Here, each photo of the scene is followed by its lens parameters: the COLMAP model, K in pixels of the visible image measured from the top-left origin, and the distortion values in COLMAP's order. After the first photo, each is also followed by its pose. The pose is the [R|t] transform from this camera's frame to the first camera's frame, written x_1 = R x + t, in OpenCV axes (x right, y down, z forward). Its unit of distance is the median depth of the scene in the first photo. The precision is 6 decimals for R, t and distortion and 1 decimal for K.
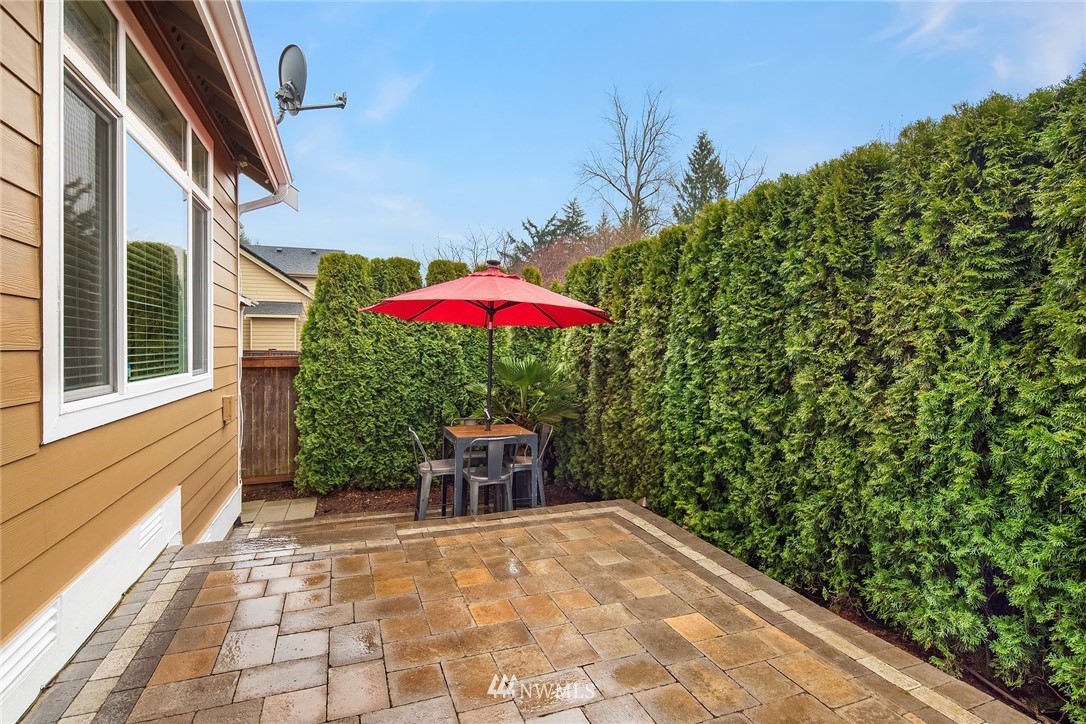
lens RADIAL K [[513.9, 0, 543.8], [0, 513.9, 333.0], [0, 0, 1]] dist [0.000338, -0.000632]
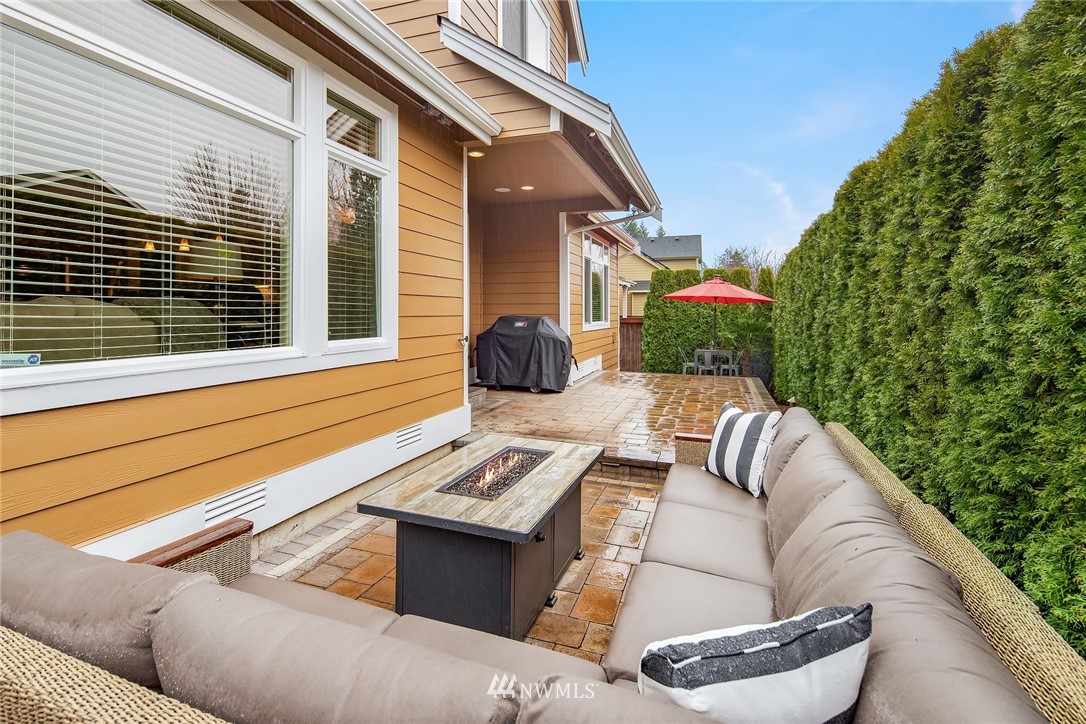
lens RADIAL K [[513.9, 0, 543.8], [0, 513.9, 333.0], [0, 0, 1]] dist [0.000338, -0.000632]
pose [[0.765835, 0.026698, -0.642482, 0.615499], [0.014099, 0.998200, 0.058286, -0.023892], [0.642882, -0.053695, 0.764081, -0.960813]]
